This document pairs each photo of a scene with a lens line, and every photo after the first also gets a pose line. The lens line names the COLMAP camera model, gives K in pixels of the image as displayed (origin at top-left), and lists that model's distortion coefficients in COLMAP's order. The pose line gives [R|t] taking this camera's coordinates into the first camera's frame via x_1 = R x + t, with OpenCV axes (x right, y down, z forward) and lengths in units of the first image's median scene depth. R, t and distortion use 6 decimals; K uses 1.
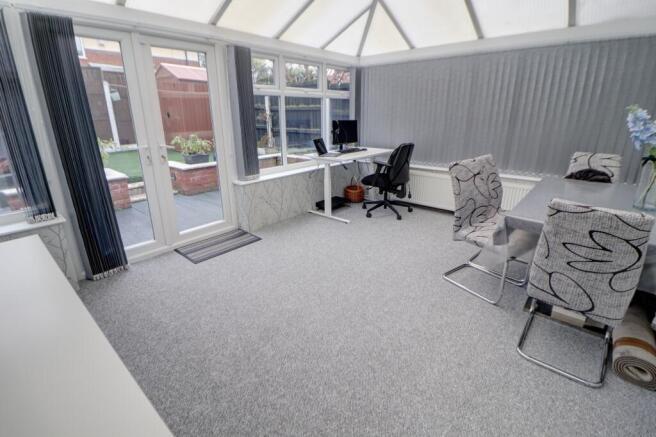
lens RADIAL K [[304.4, 0, 330.1], [0, 304.4, 205.0], [0, 0, 1]] dist [-0.013203, -0.000737]
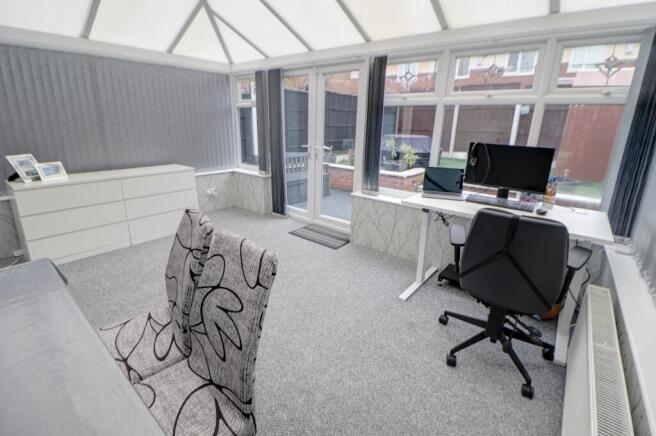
lens RADIAL K [[304.4, 0, 330.1], [0, 304.4, 204.5], [0, 0, 1]] dist [-0.013203, -0.000737]
pose [[0.025411, 0.269281, -0.962726, 0.680126], [-0.316187, 0.915763, 0.247800, -0.258908], [0.948357, 0.298104, 0.108413, 0.813911]]
